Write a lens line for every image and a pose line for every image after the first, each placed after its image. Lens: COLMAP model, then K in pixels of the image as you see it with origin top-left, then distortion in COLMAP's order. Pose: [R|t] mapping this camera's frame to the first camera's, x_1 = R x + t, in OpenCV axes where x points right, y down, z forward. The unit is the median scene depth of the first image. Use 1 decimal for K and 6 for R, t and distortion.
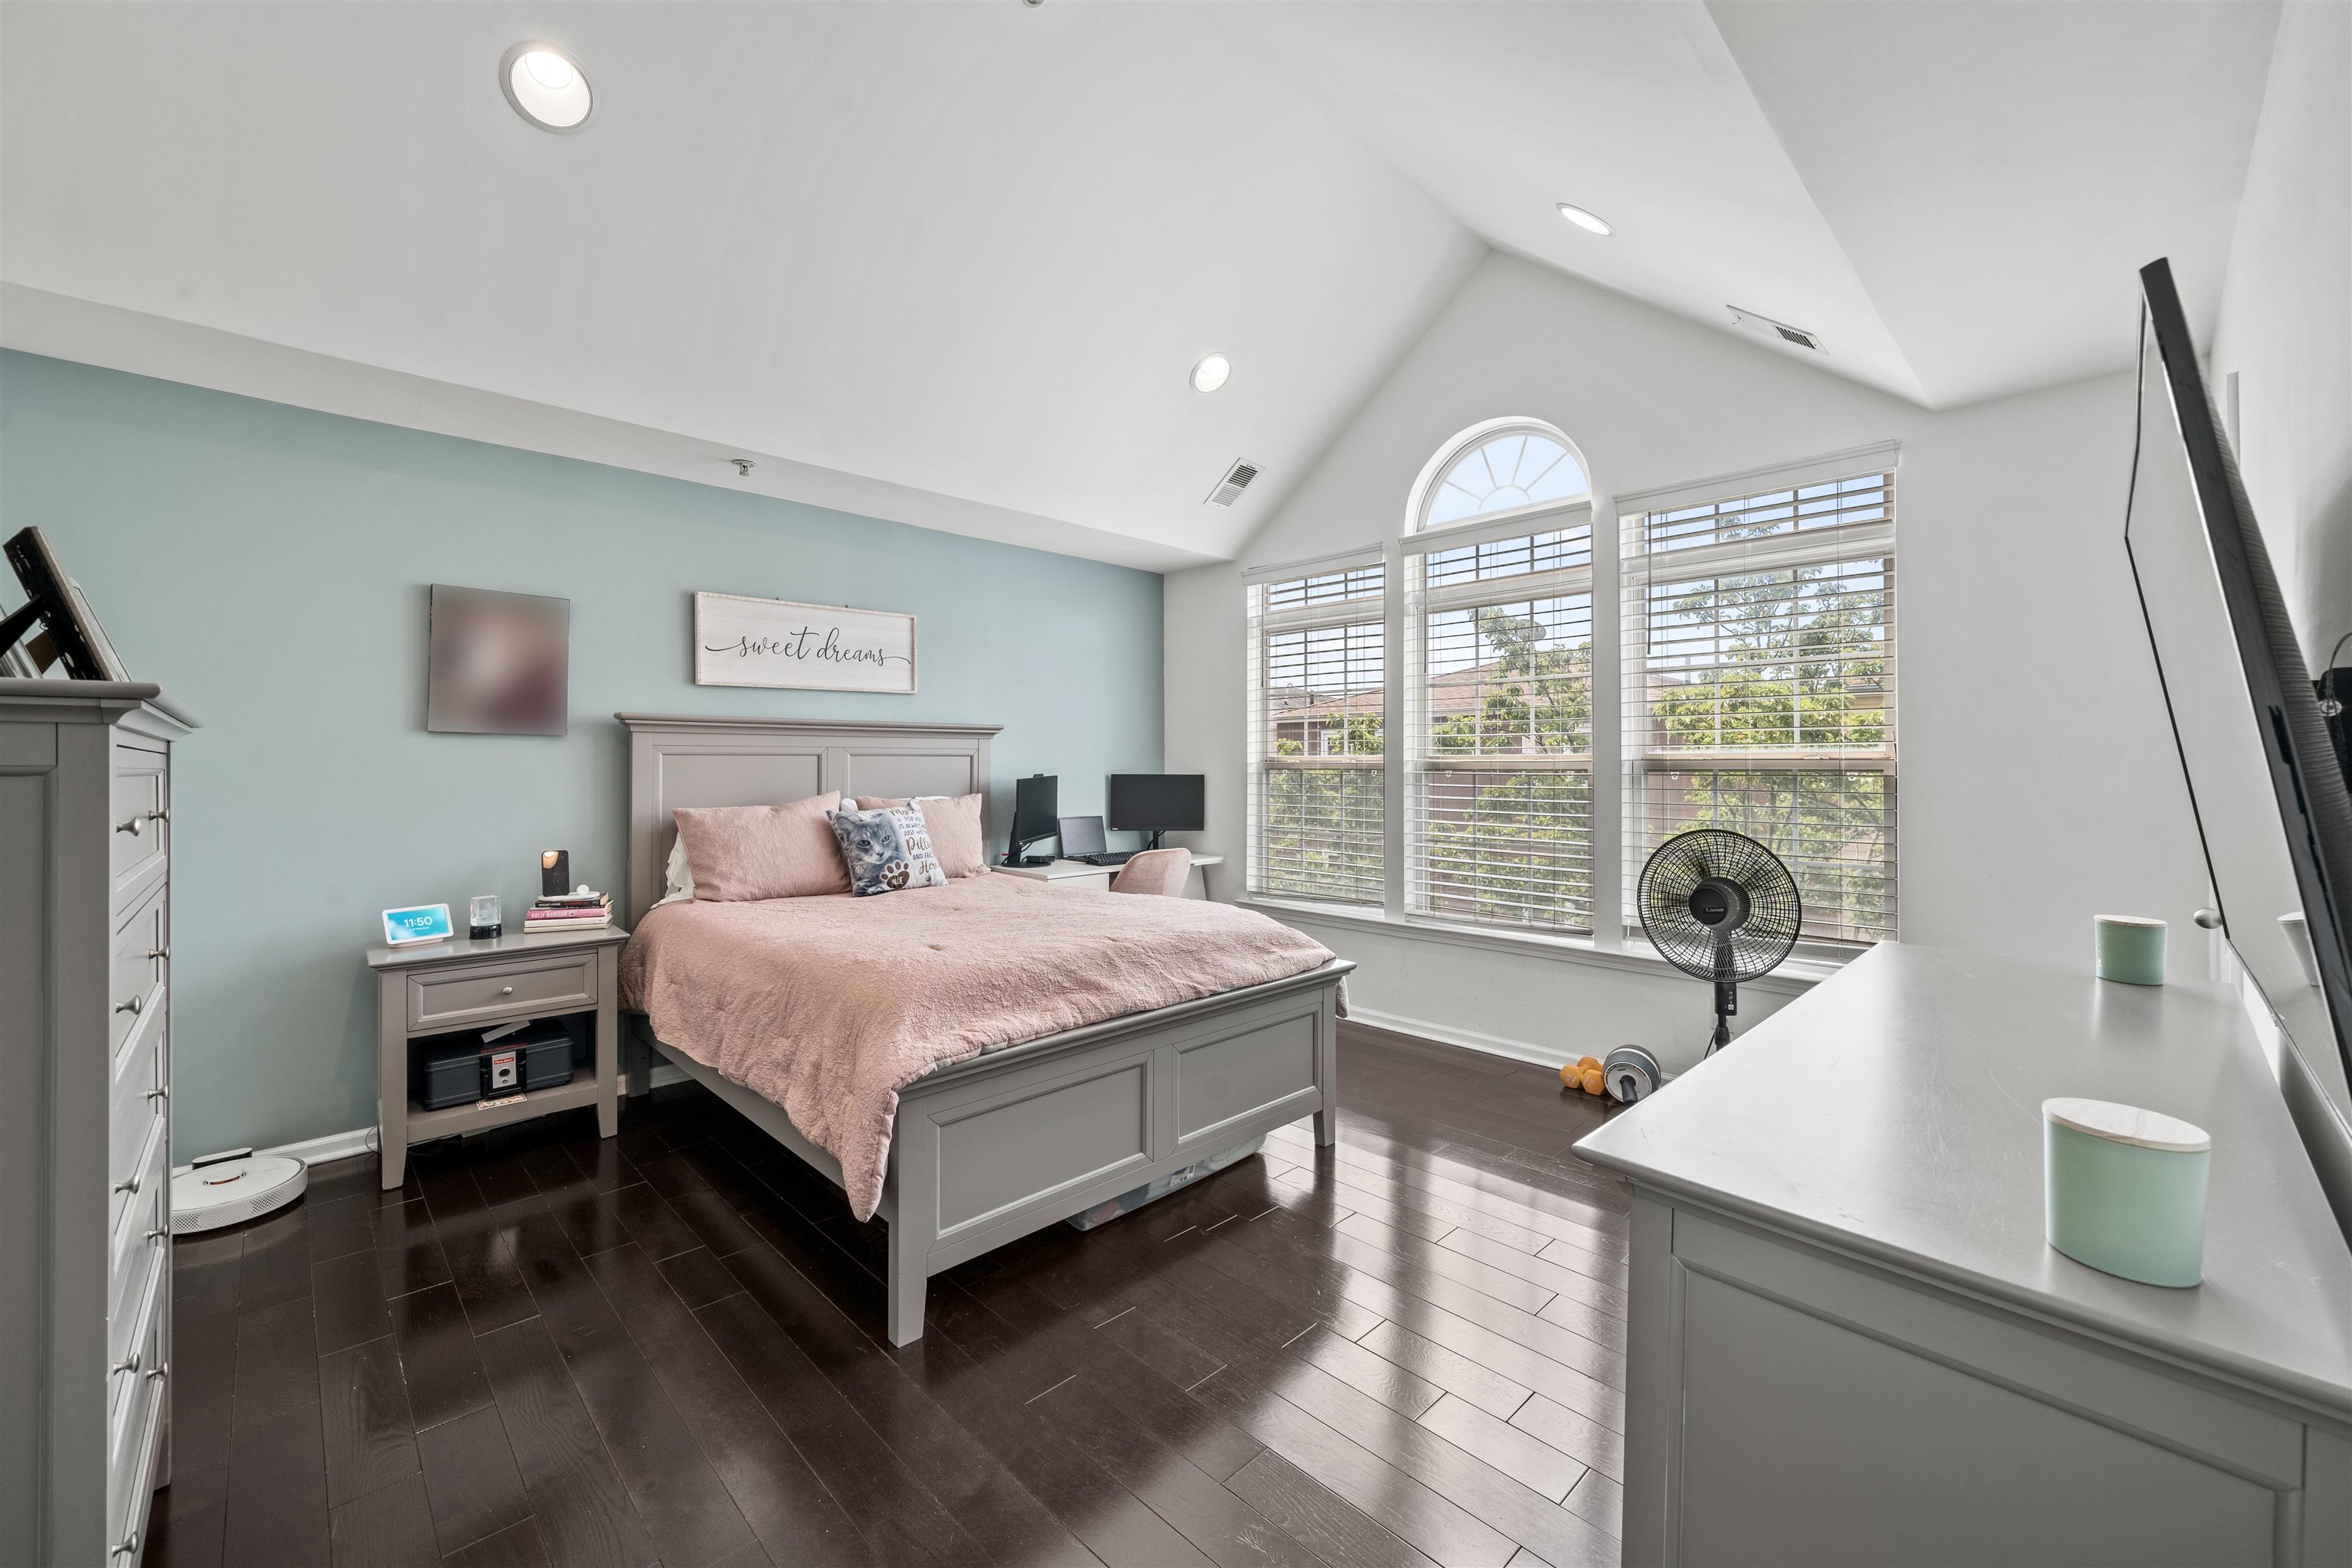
lens RADIAL K [[930.3, 0, 1160.2], [0, 930.3, 764.8], [0, 0, 1]] dist [-0.000059, -0.000092]
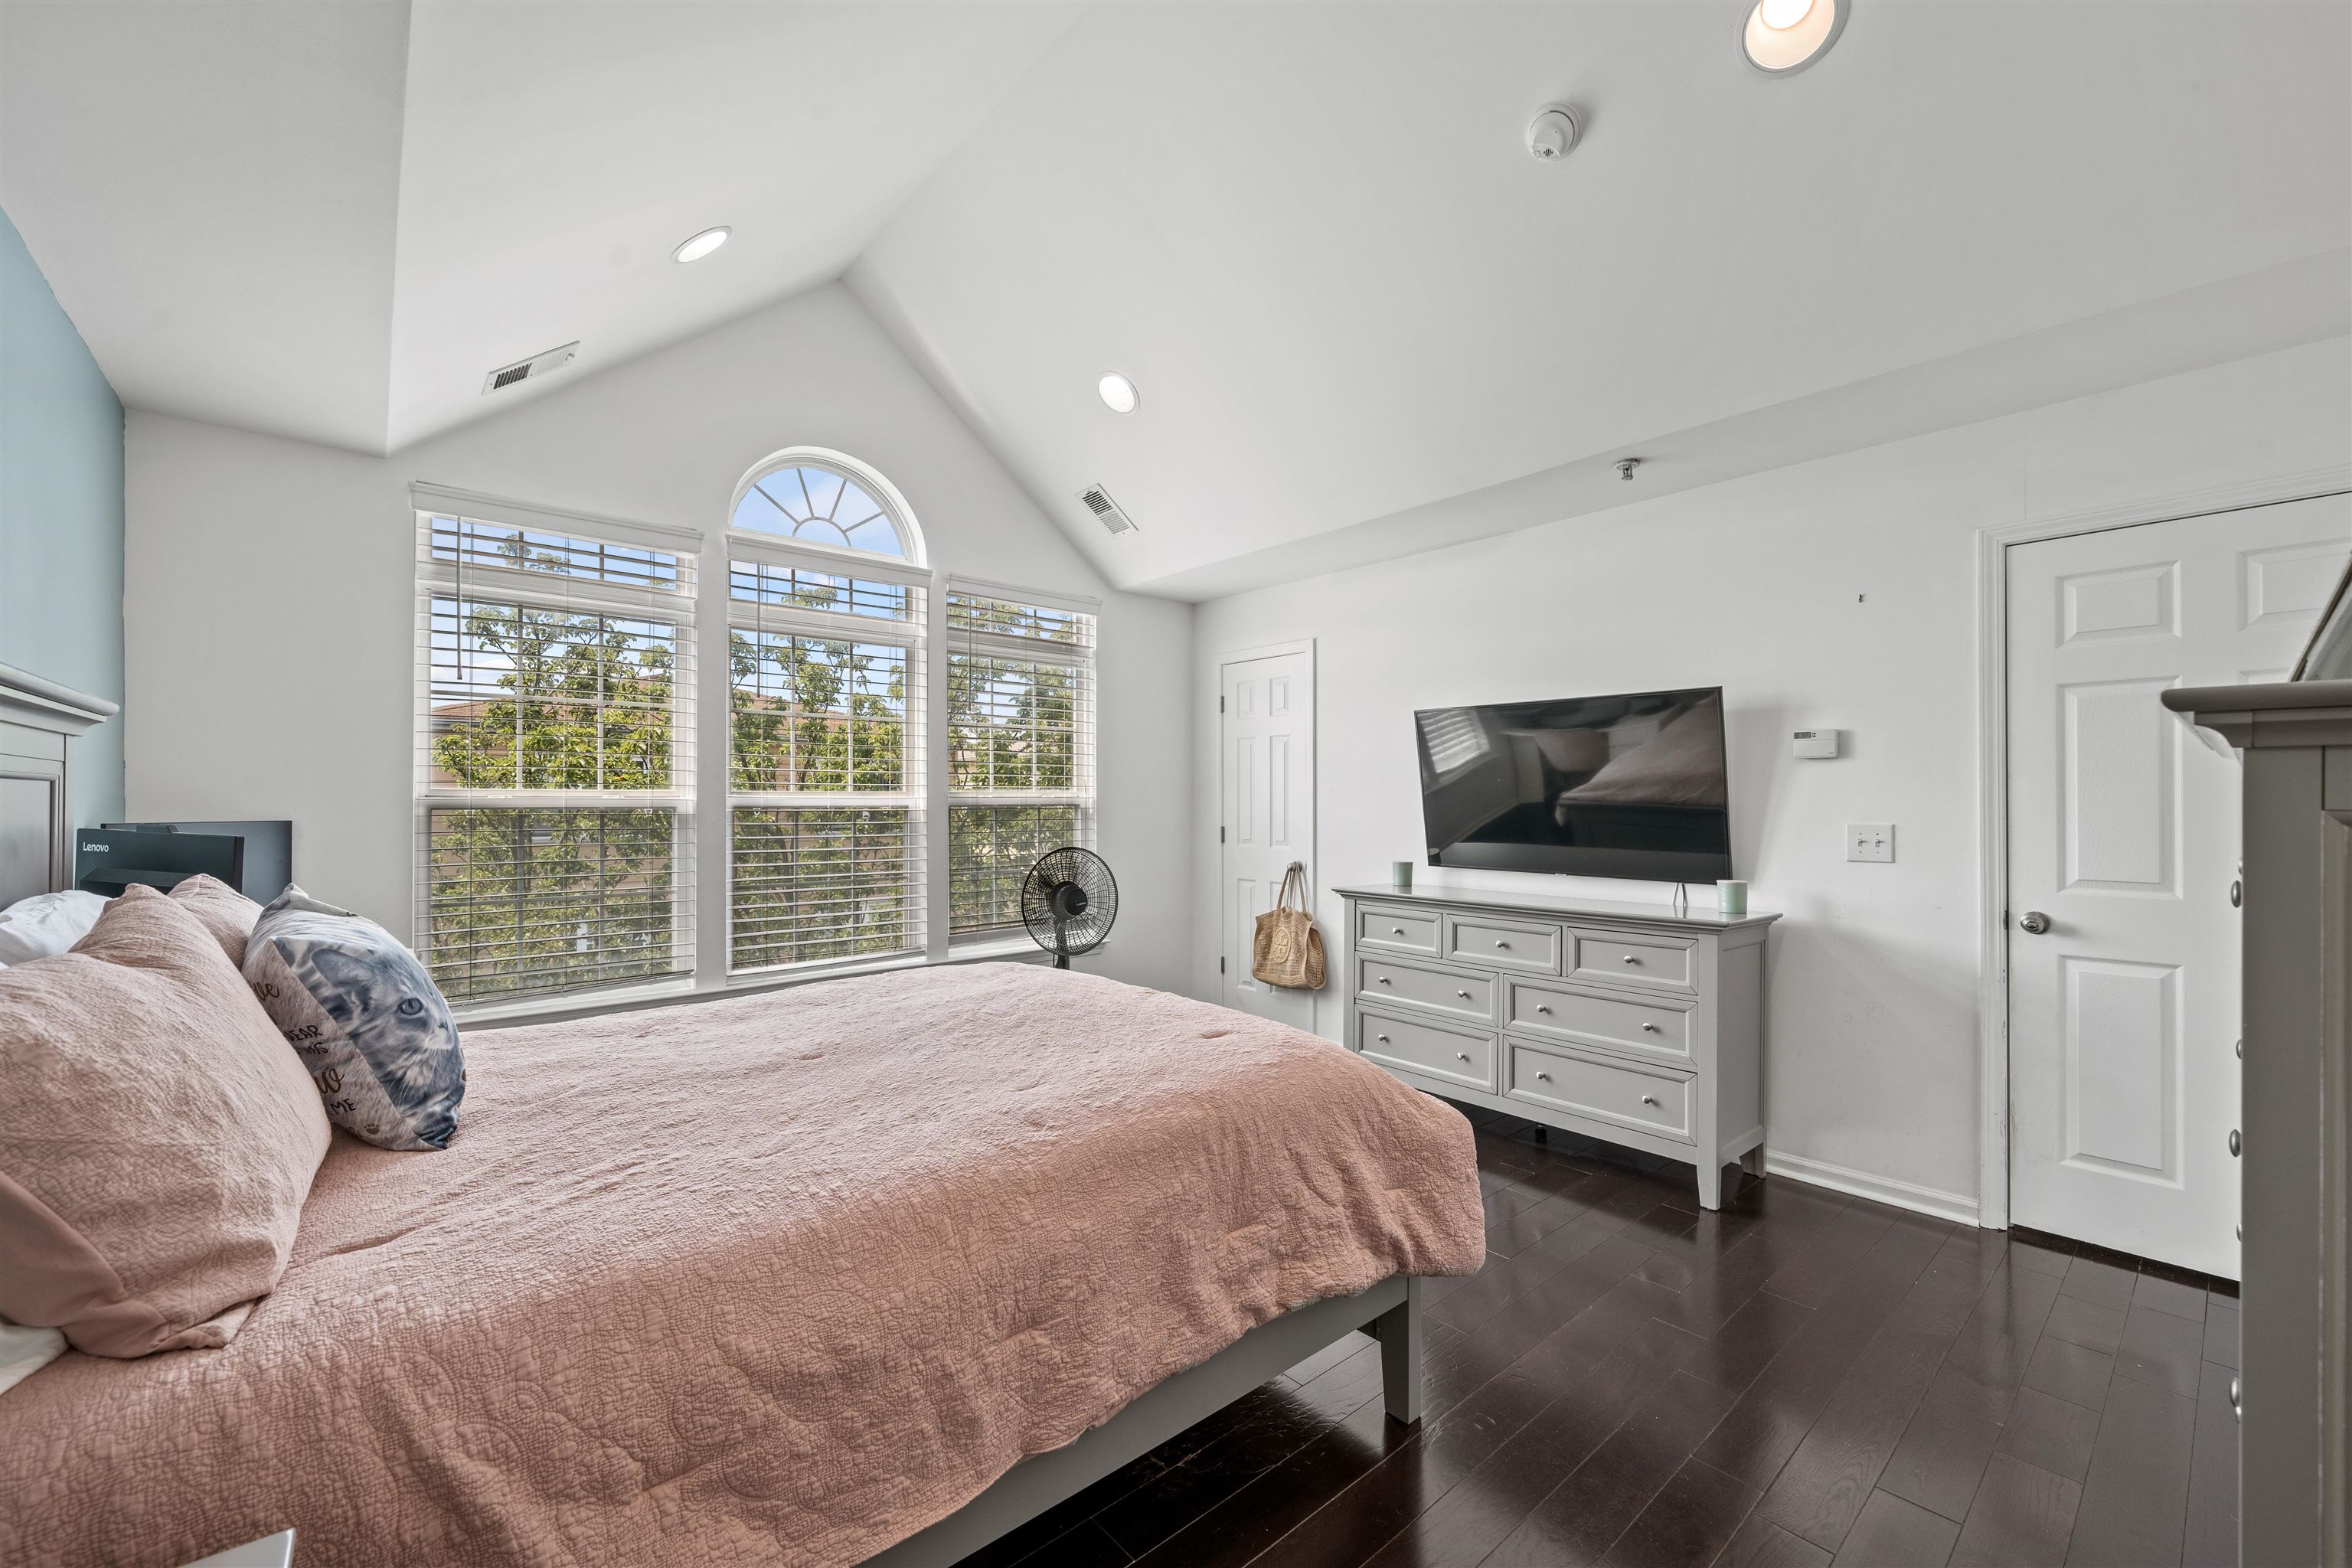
lens RADIAL K [[930.3, 0, 1161.1], [0, 930.3, 796.4], [0, 0, 1]] dist [-0.000059, -0.000092]
pose [[0.058592, 0.006046, 0.998264, -0.683058], [0.007494, 0.999951, -0.006496, 0.003209], [-0.998254, 0.007861, 0.058543, 0.670804]]
